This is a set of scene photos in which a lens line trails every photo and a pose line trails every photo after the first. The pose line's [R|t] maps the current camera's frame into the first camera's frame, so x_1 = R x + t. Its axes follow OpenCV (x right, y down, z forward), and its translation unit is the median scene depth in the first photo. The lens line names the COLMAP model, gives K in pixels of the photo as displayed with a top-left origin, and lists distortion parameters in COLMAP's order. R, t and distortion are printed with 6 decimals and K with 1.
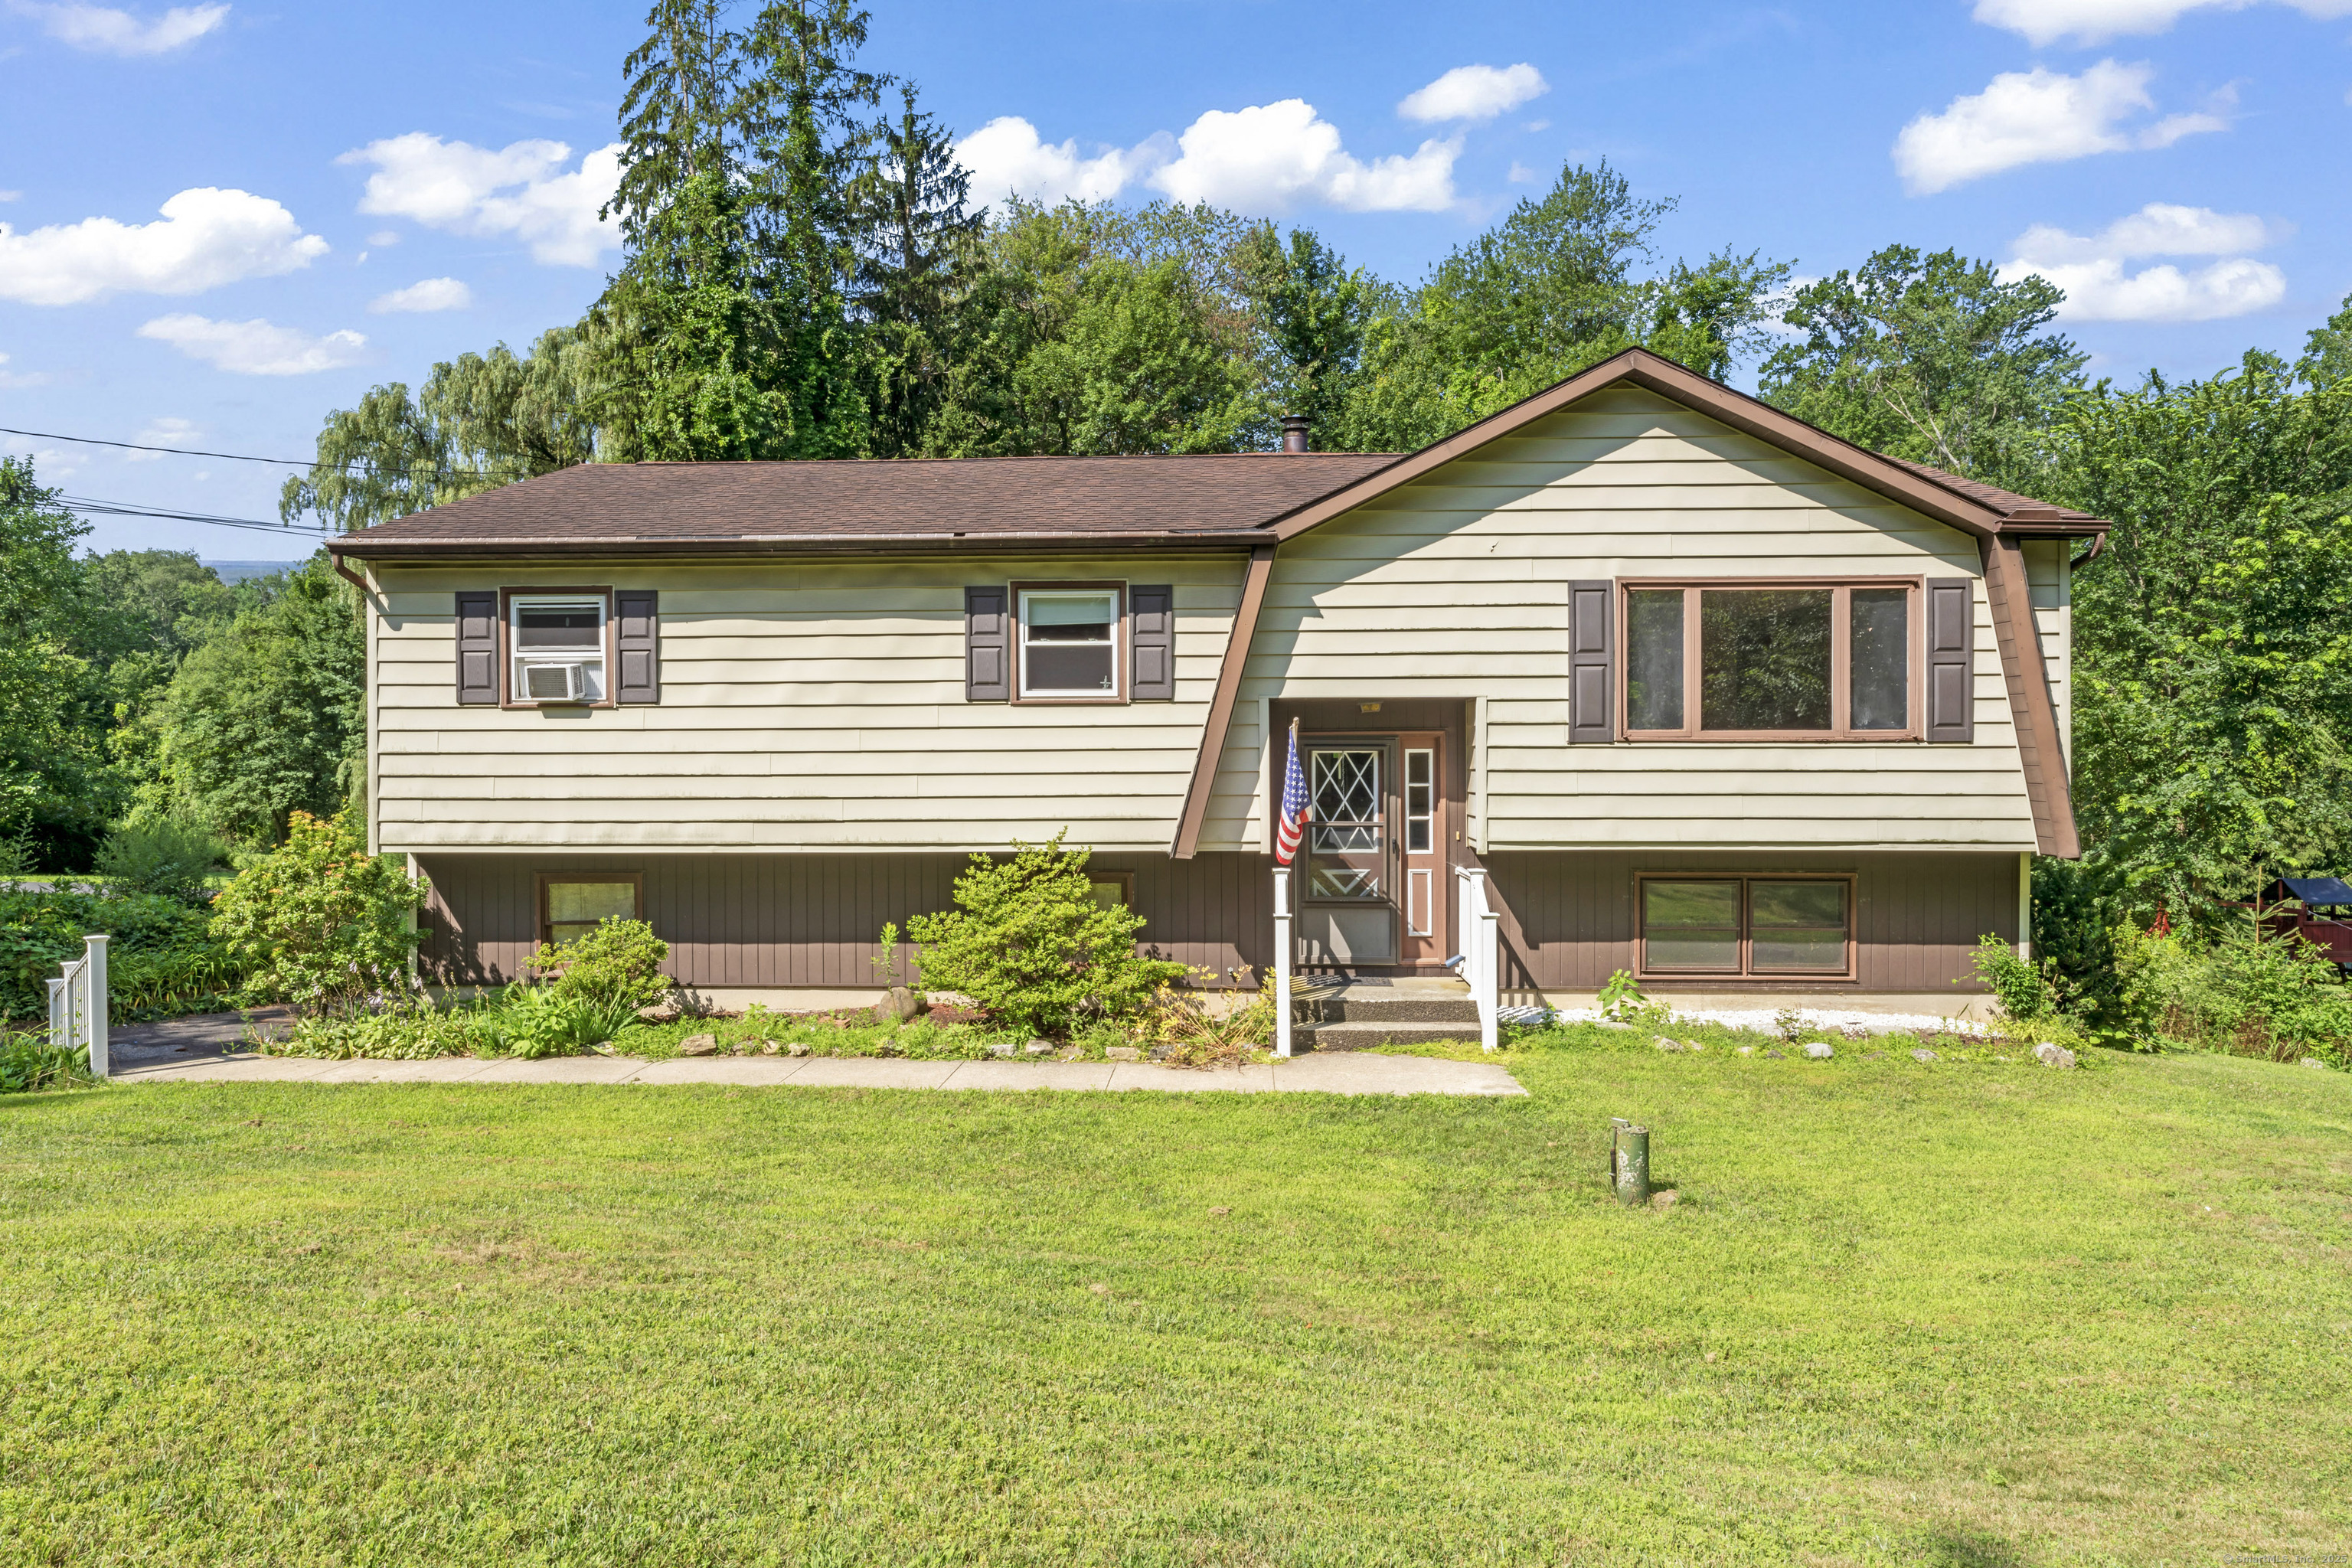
lens RADIAL K [[1449.1, 0, 1176.0], [0, 1449.1, 784.0], [0, 0, 1]] dist [0.005446, 0.000414]
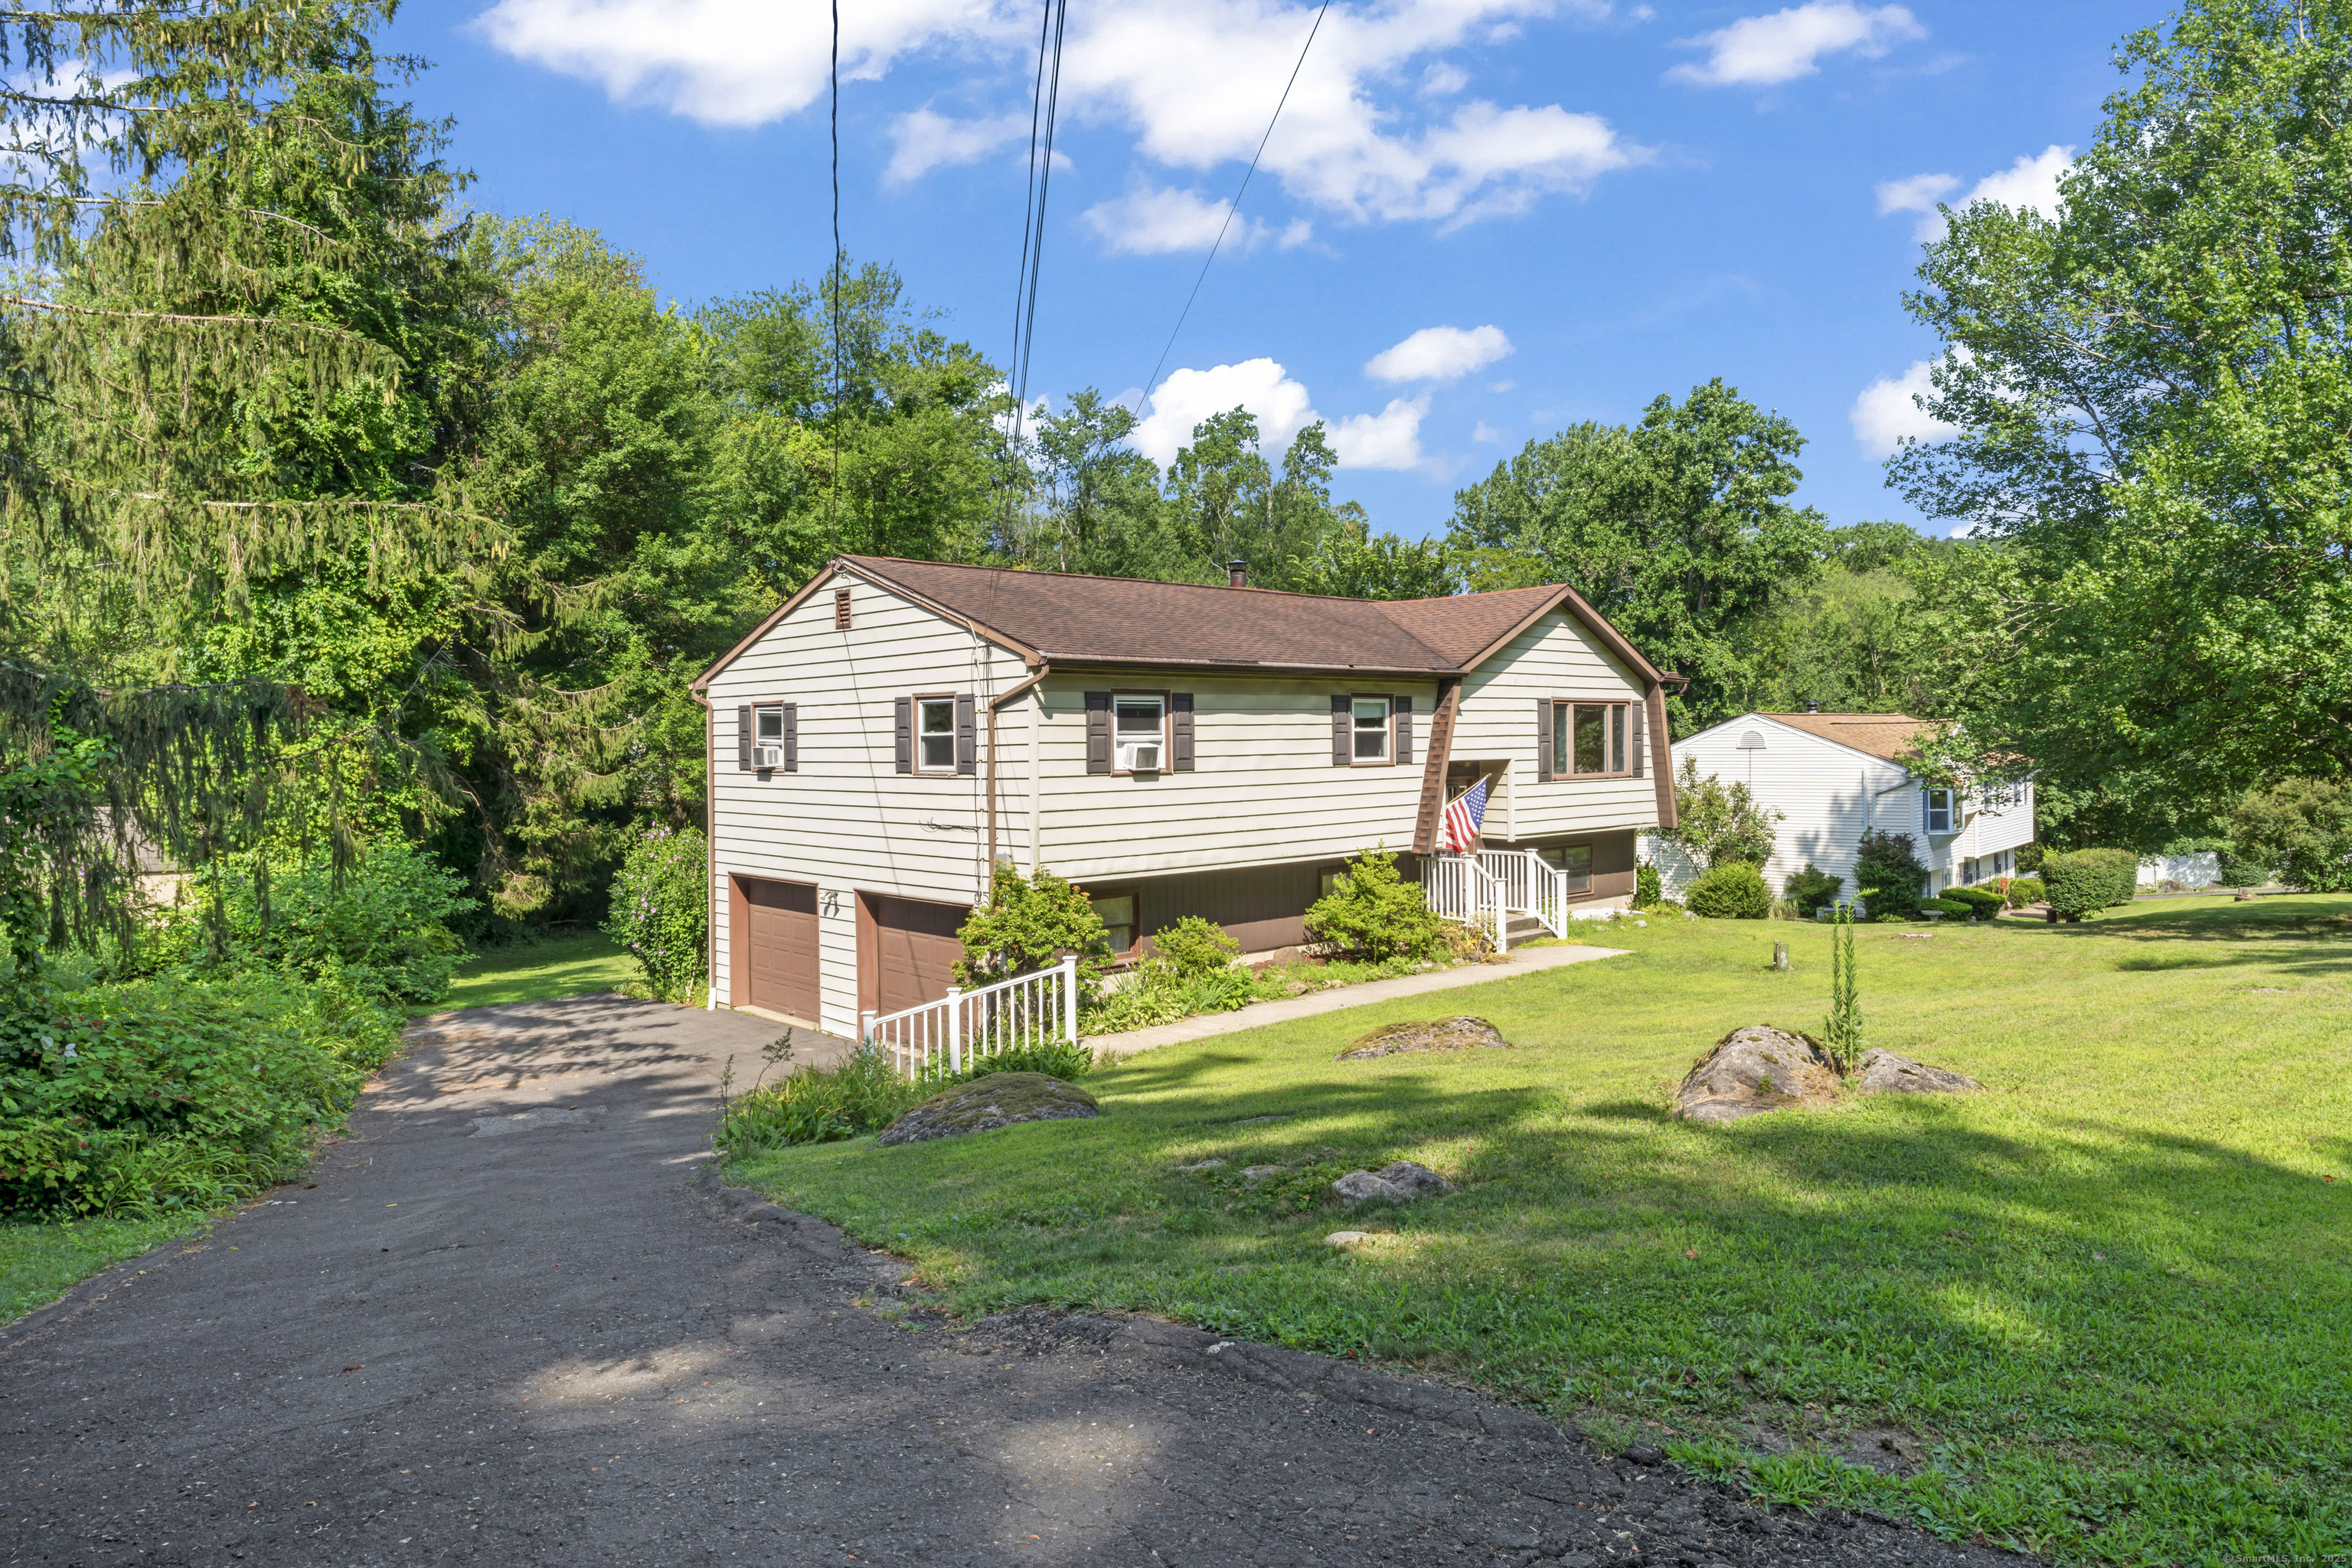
lens RADIAL K [[1449.1, 0, 1176.0], [0, 1449.1, 784.0], [0, 0, 1]] dist [0.005446, 0.000414]
pose [[0.704966, -0.026985, 0.708728, -1.434012], [0.018602, 0.999636, 0.019558, -0.071364], [-0.708998, -0.000604, 0.705211, -0.028380]]
